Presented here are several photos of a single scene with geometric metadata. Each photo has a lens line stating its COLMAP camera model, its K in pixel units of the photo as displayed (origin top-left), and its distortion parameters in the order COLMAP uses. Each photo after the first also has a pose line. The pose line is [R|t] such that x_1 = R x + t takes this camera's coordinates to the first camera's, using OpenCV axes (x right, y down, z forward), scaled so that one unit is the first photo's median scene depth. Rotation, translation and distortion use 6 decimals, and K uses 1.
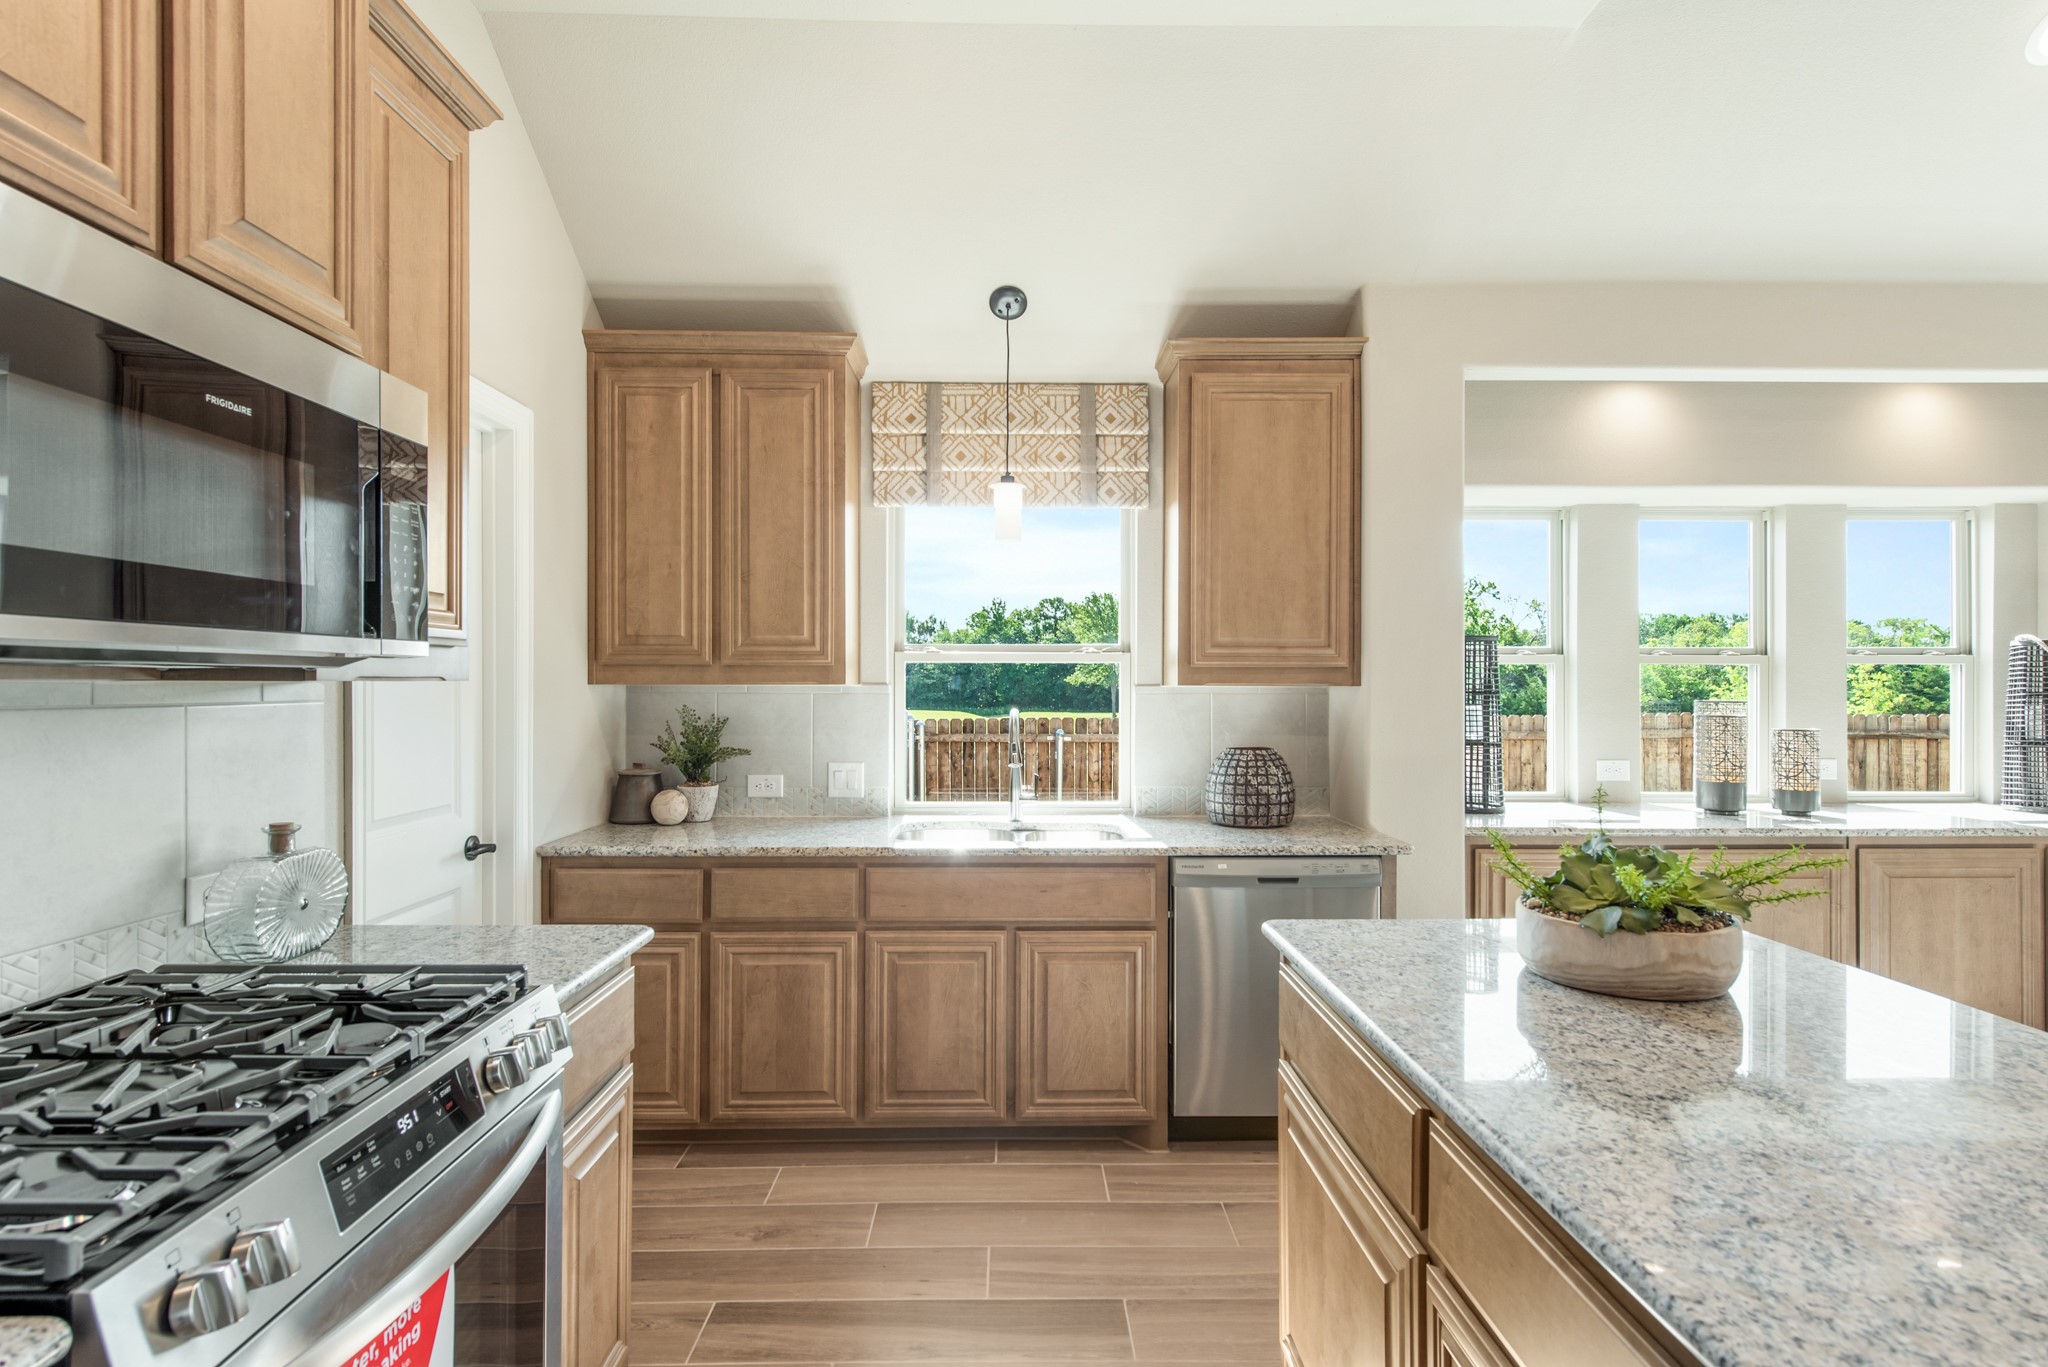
lens RADIAL K [[1008.3, 0, 1024.0], [0, 1008.3, 683.5], [0, 0, 1]] dist [-0.000132, -0.000540]
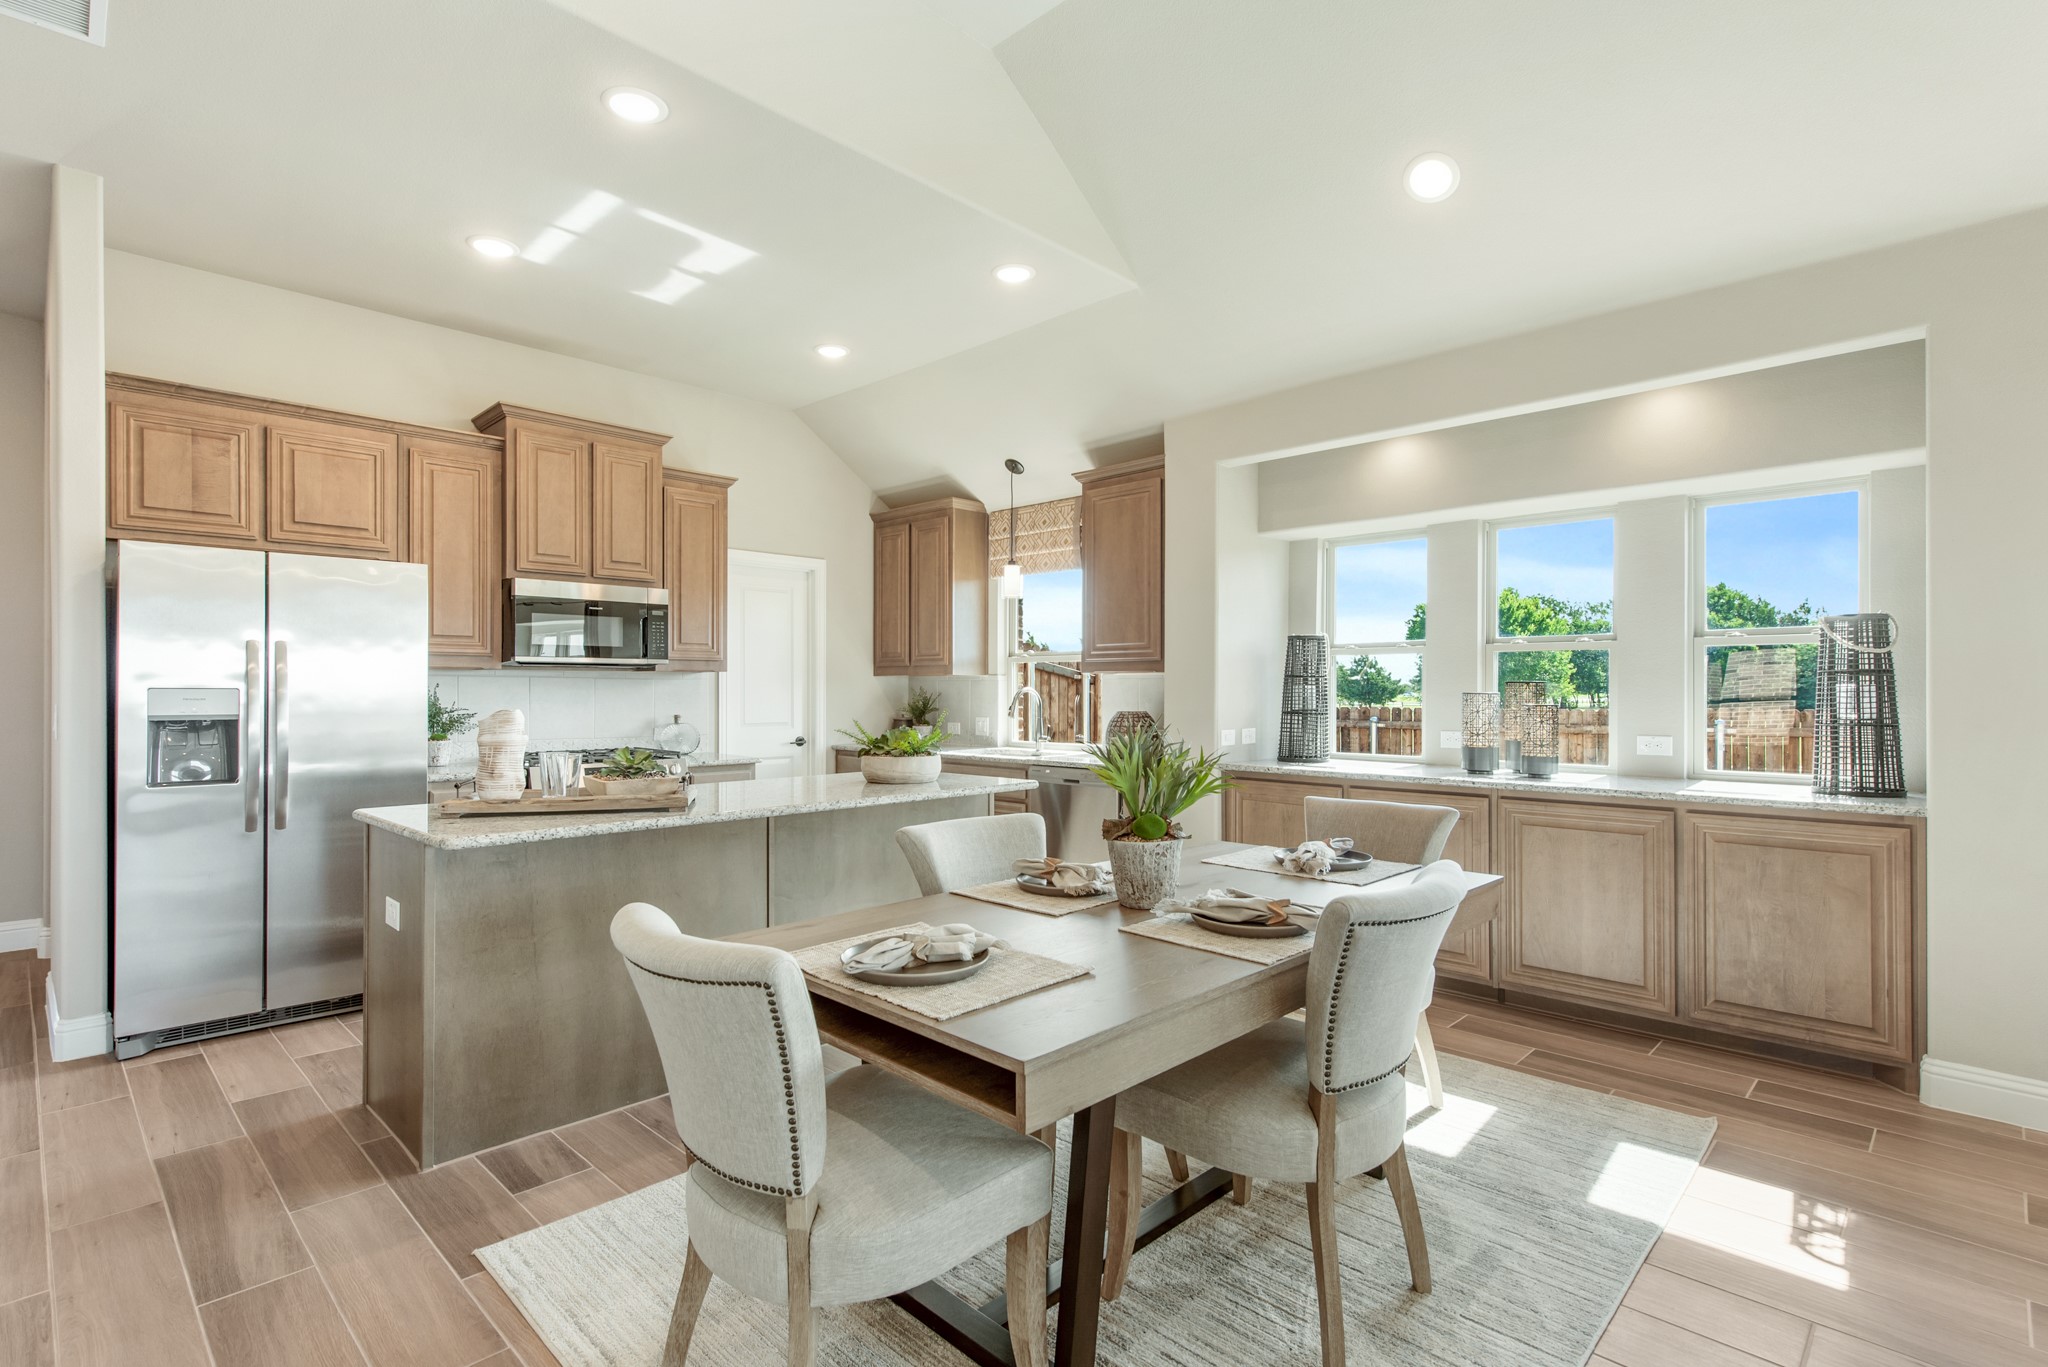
lens RADIAL K [[984.6, 0, 1024.0], [0, 984.6, 683.5], [0, 0, 1]] dist [-0.002083, -0.000165]
pose [[0.703071, -0.006511, -0.711090, 1.276498], [0.001891, 0.999972, -0.007286, 0.031771], [0.711118, 0.003778, 0.703063, -0.250874]]
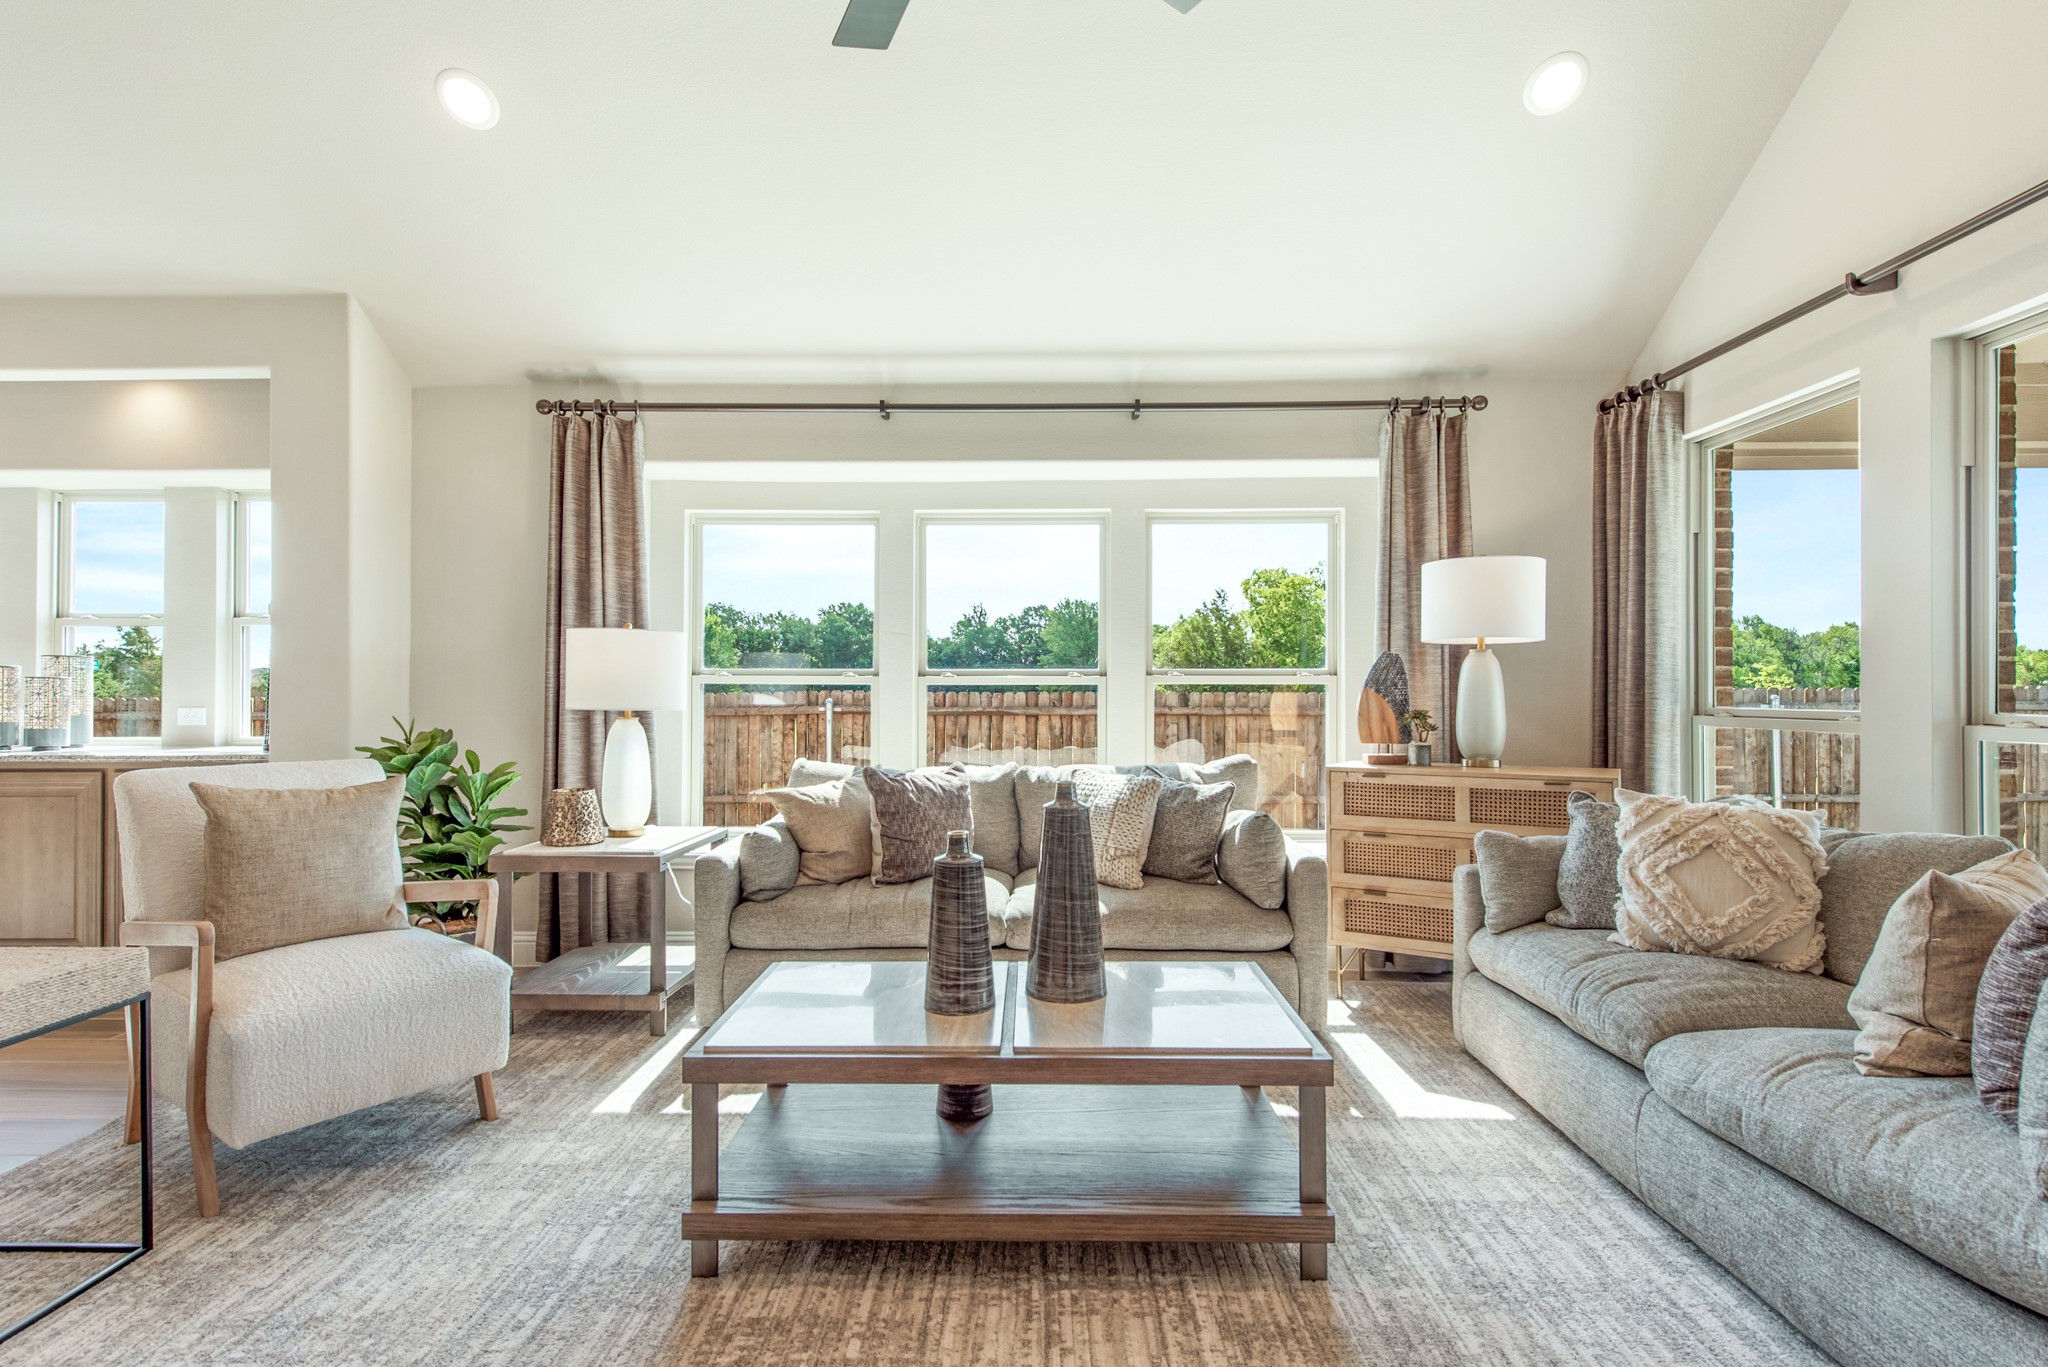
lens RADIAL K [[1008.3, 0, 1024.0], [0, 1008.3, 683.5], [0, 0, 1]] dist [-0.000132, -0.000540]
pose [[0.999377, -0.001437, -0.035270, 2.139797], [0.001139, 0.999964, -0.008461, 0.070828], [0.035281, 0.008415, 0.999342, -0.145117]]
